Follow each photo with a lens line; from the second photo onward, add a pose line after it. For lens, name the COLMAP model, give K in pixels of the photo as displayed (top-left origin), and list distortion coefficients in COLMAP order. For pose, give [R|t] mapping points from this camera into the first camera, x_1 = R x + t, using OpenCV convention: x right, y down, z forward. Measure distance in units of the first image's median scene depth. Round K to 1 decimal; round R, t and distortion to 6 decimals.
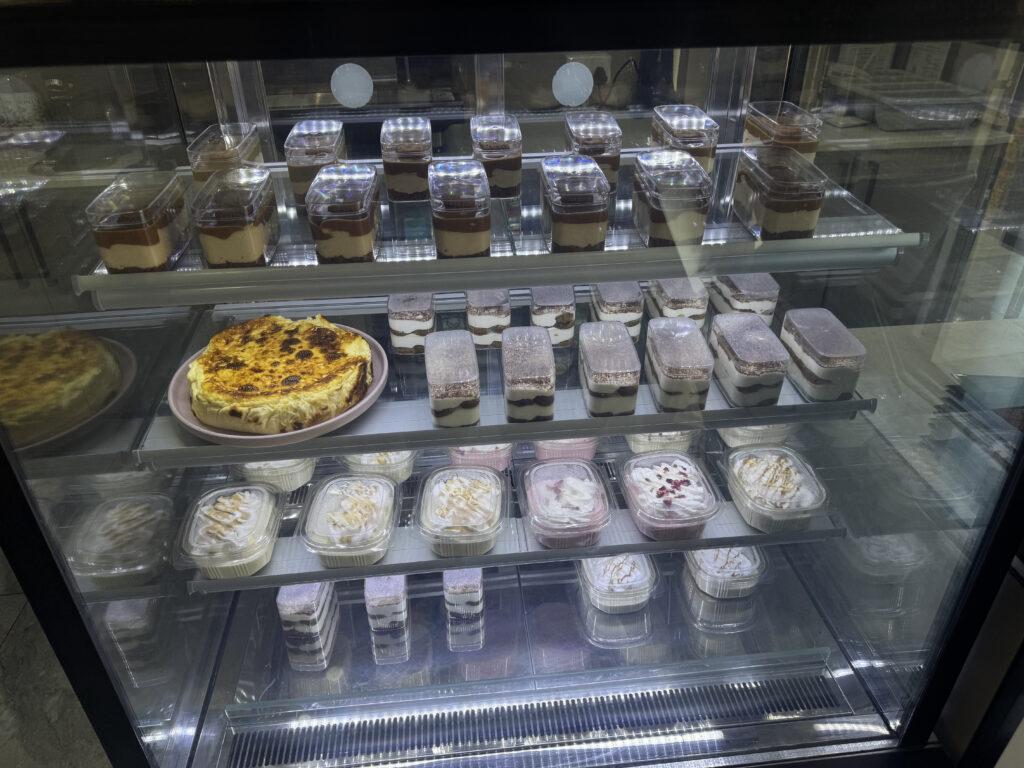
lens RADIAL K [[725.9, 0, 512.0], [0, 725.9, 384.0], [0, 0, 1]] dist [0.075262, -0.084933]
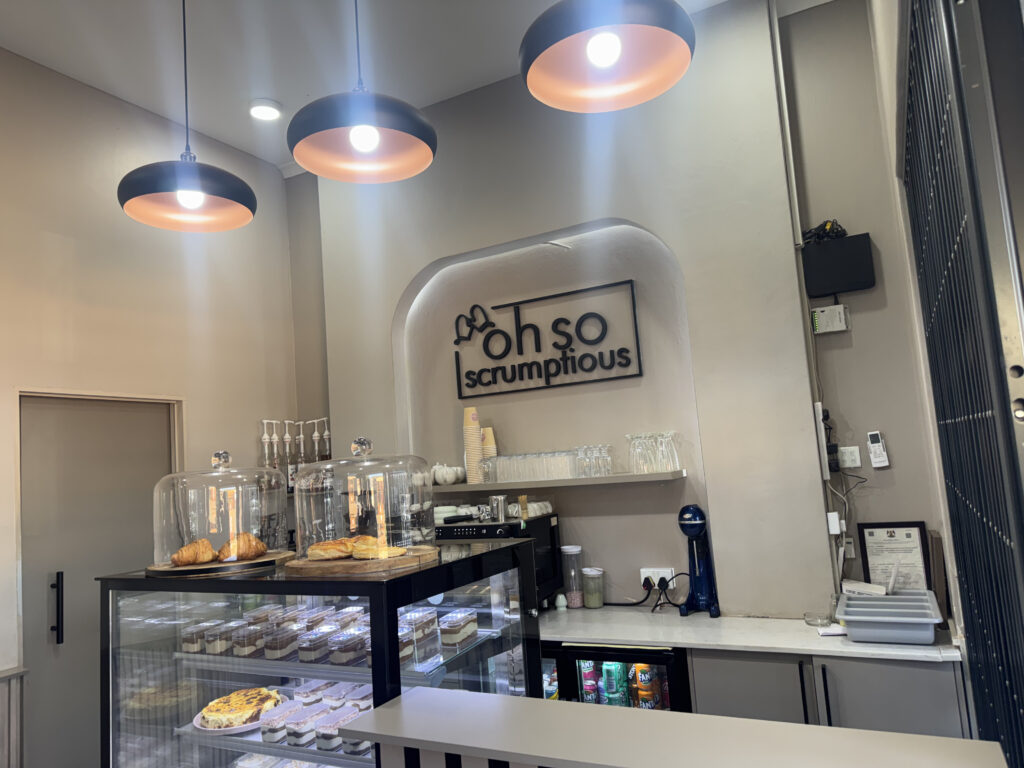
lens RADIAL K [[725.9, 0, 512.0], [0, 725.9, 384.0], [0, 0, 1]] dist [0.075262, -0.084933]
pose [[0.829957, -0.108741, -0.547126, 1.819472], [-0.236670, 0.819521, -0.521893, 0.156813], [0.505133, 0.562637, 0.654432, -0.696863]]
